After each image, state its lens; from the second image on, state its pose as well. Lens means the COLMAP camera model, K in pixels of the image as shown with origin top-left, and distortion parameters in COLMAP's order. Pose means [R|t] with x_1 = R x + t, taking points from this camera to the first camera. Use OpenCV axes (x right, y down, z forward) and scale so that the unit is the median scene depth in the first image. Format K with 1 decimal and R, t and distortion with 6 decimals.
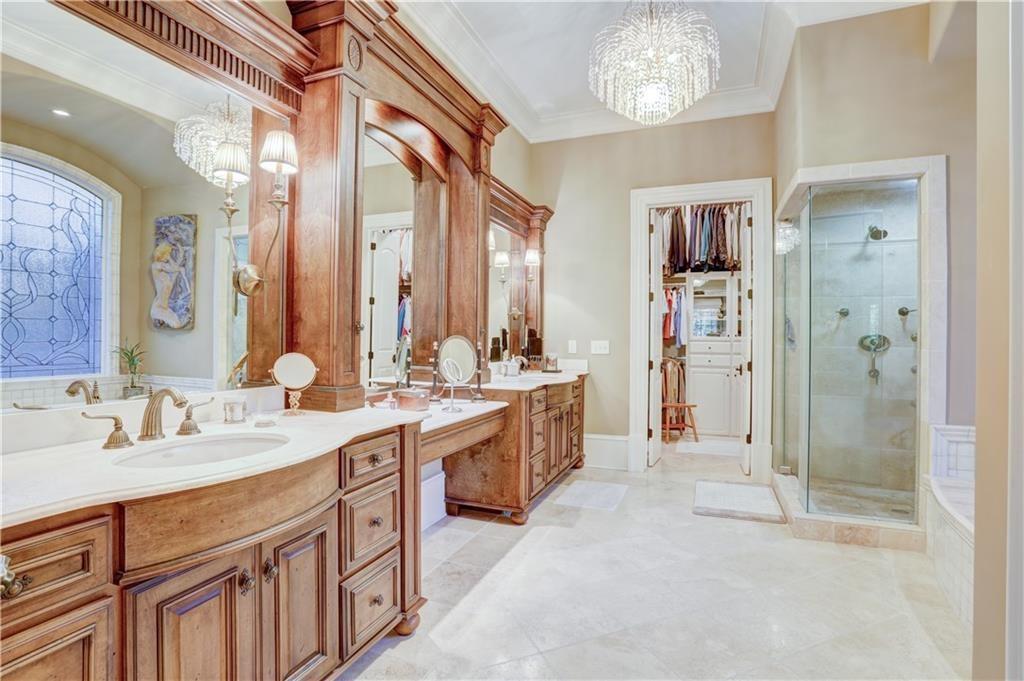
lens RADIAL K [[487.4, 0, 517.2], [0, 487.4, 340.2], [0, 0, 1]] dist [-0.048550, 0.012244]
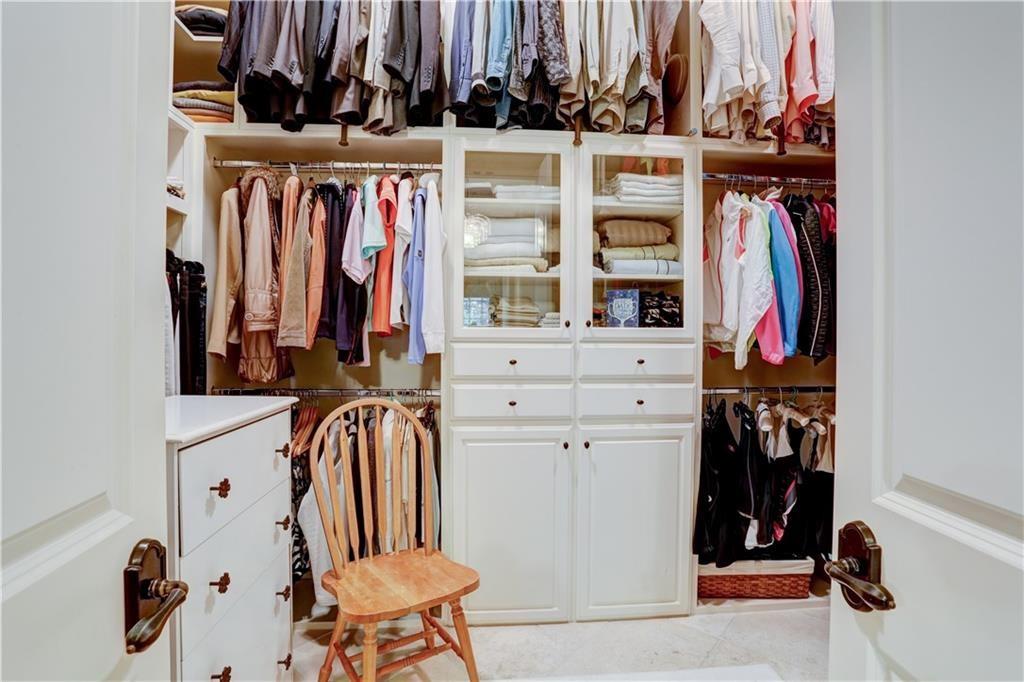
lens RADIAL K [[487.4, 0, 511.8], [0, 487.4, 342.0], [0, 0, 1]] dist [-0.048550, 0.012244]
pose [[0.892724, -0.003815, 0.450588, 0.251258], [0.001983, 0.999988, 0.004538, 0.001017], [-0.450600, -0.003158, 0.892720, 0.710451]]
